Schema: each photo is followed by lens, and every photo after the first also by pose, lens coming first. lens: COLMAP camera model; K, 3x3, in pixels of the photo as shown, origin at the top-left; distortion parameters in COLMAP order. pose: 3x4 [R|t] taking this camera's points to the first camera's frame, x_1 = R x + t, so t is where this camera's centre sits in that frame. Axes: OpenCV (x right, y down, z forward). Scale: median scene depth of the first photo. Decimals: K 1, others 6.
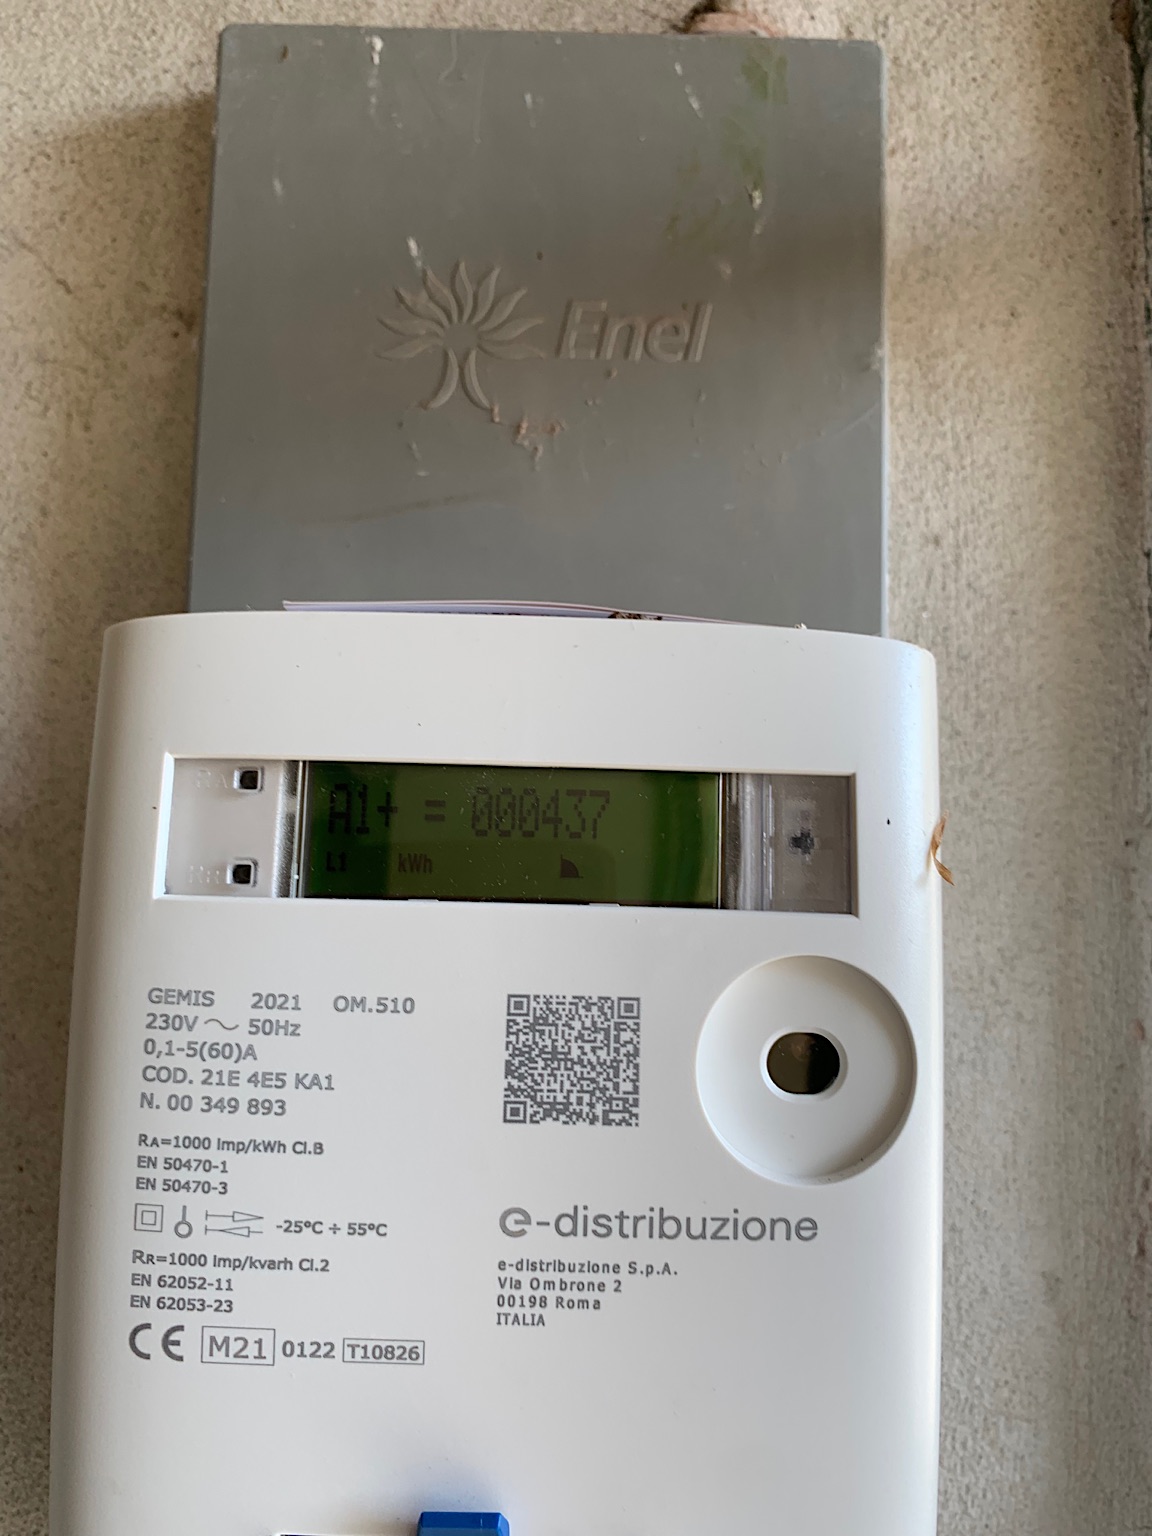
lens RADIAL K [[1168.2, 0, 534.4], [0, 1168.2, 822.8], [0, 0, 1]] dist [-0.028682, 0.018680]
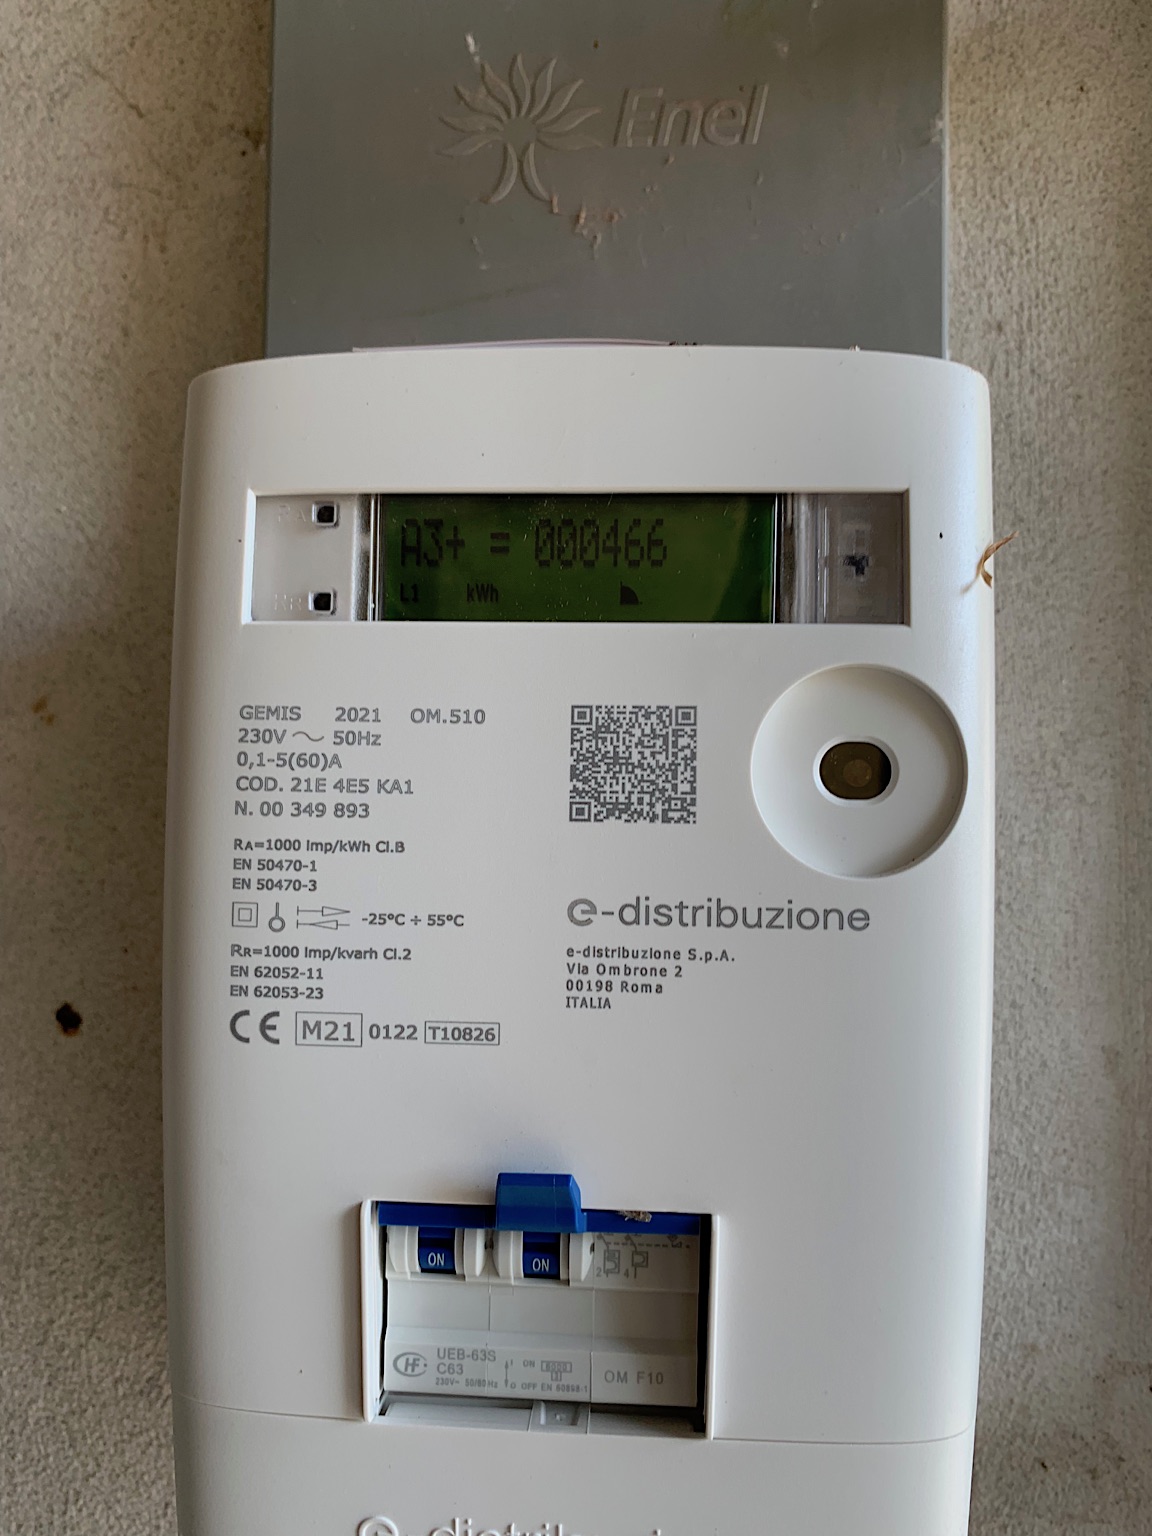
lens RADIAL K [[1168.2, 0, 529.1], [0, 1168.2, 815.5], [0, 0, 1]] dist [-0.028682, 0.018680]
pose [[0.997581, -0.013406, -0.068207, 0.006069], [0.017335, 0.998204, 0.057347, 0.118991], [0.067316, -0.058390, 0.996022, -0.043715]]
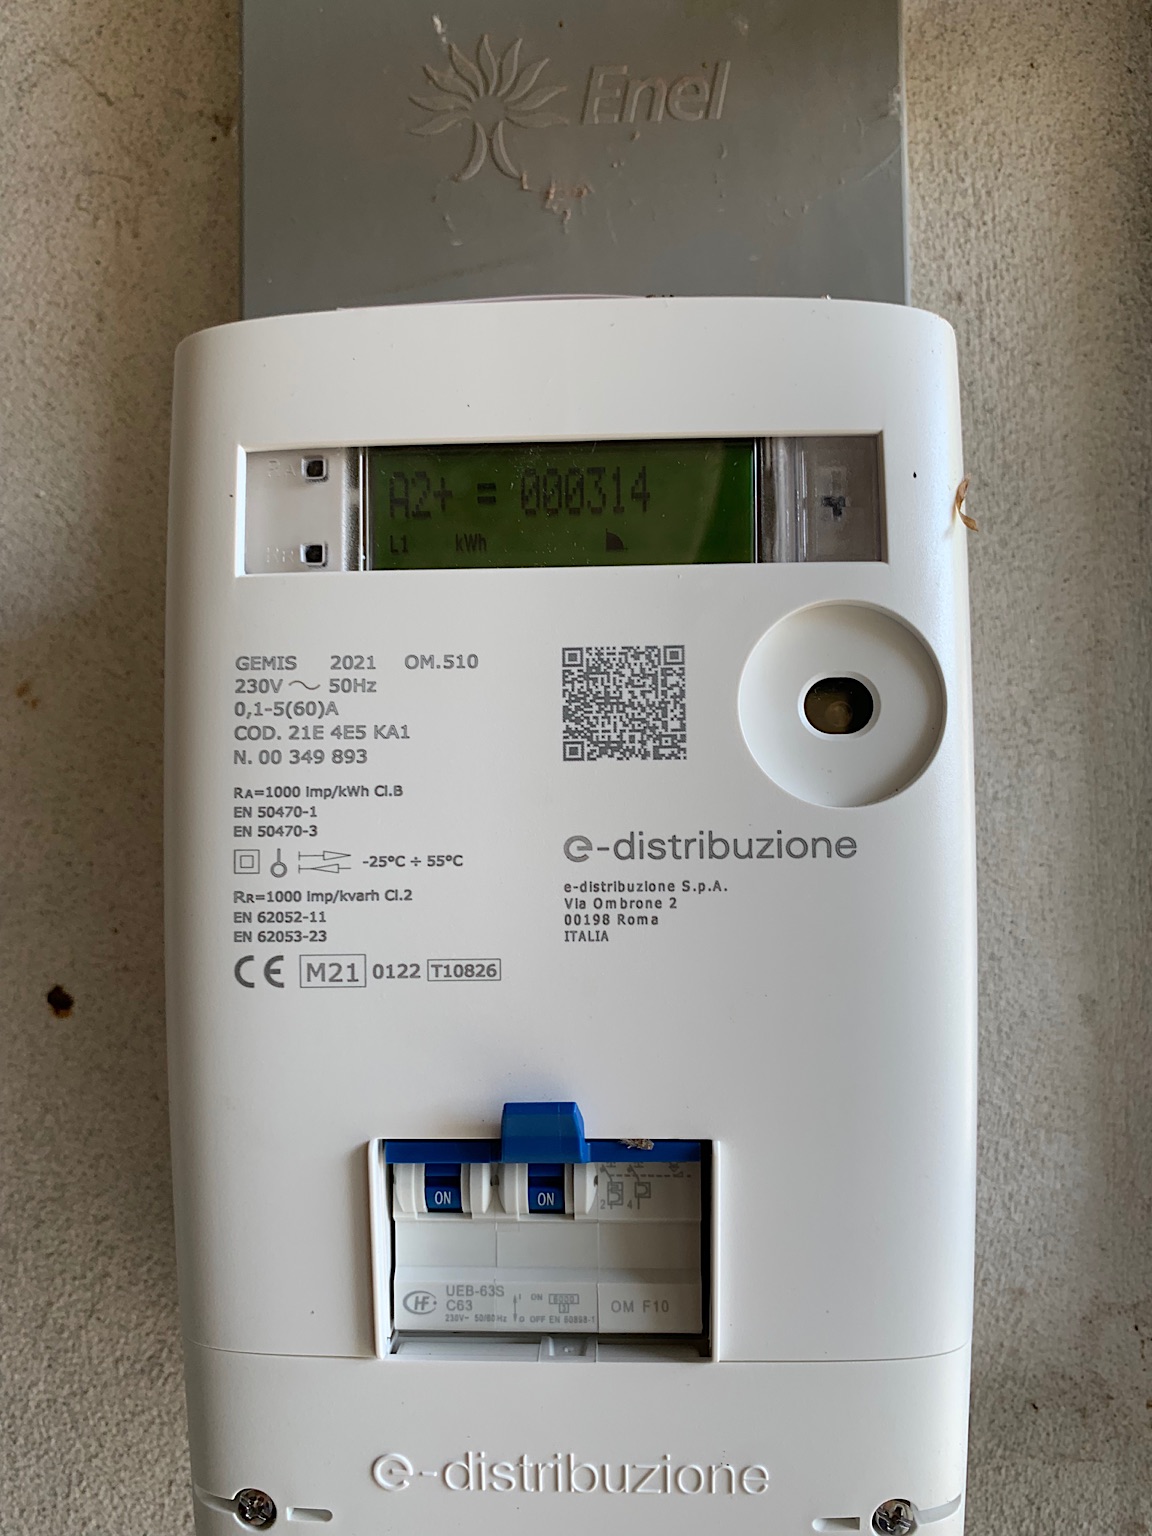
lens RADIAL K [[1168.2, 0, 524.0], [0, 1168.2, 830.9], [0, 0, 1]] dist [-0.028682, 0.018680]
pose [[0.998210, -0.040250, -0.044229, -0.011012], [0.042601, 0.997656, 0.053555, 0.165154], [0.041970, -0.055344, 0.997585, -0.062678]]
